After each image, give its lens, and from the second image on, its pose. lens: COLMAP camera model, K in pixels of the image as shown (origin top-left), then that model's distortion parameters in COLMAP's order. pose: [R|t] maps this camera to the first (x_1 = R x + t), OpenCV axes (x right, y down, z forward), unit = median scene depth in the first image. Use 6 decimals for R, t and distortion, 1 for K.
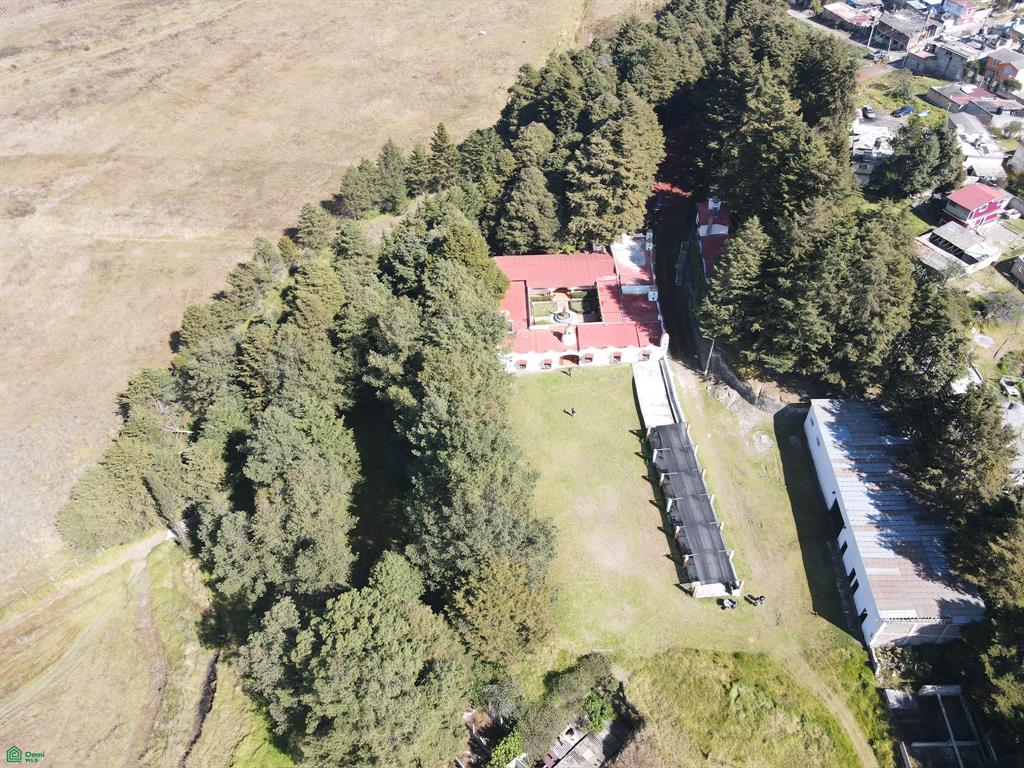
lens RADIAL K [[753.0, 0, 507.2], [0, 753.0, 382.6], [0, 0, 1]] dist [0.001496, 0.015216]
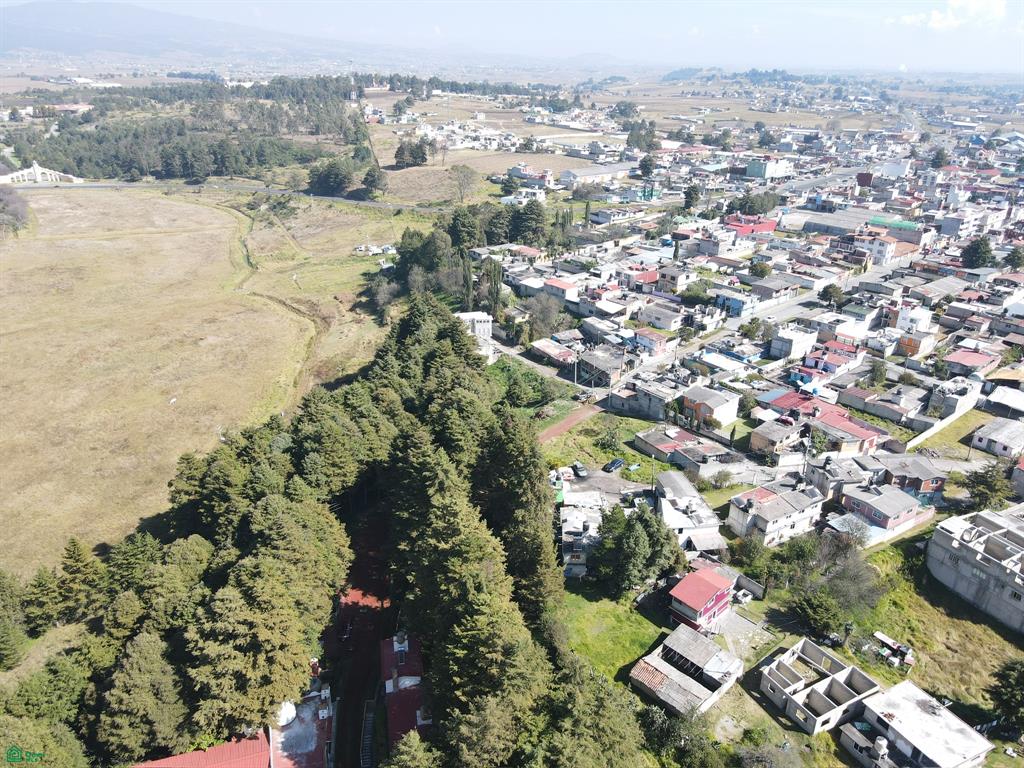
lens RADIAL K [[748.9, 0, 500.4], [0, 748.9, 381.6], [0, 0, 1]] dist [0.014858, 0.007338]
pose [[0.964247, -0.089749, 0.249345, 0.177987], [0.170152, 0.931017, -0.322887, -0.189850], [-0.203165, 0.353769, 0.913001, 0.160084]]
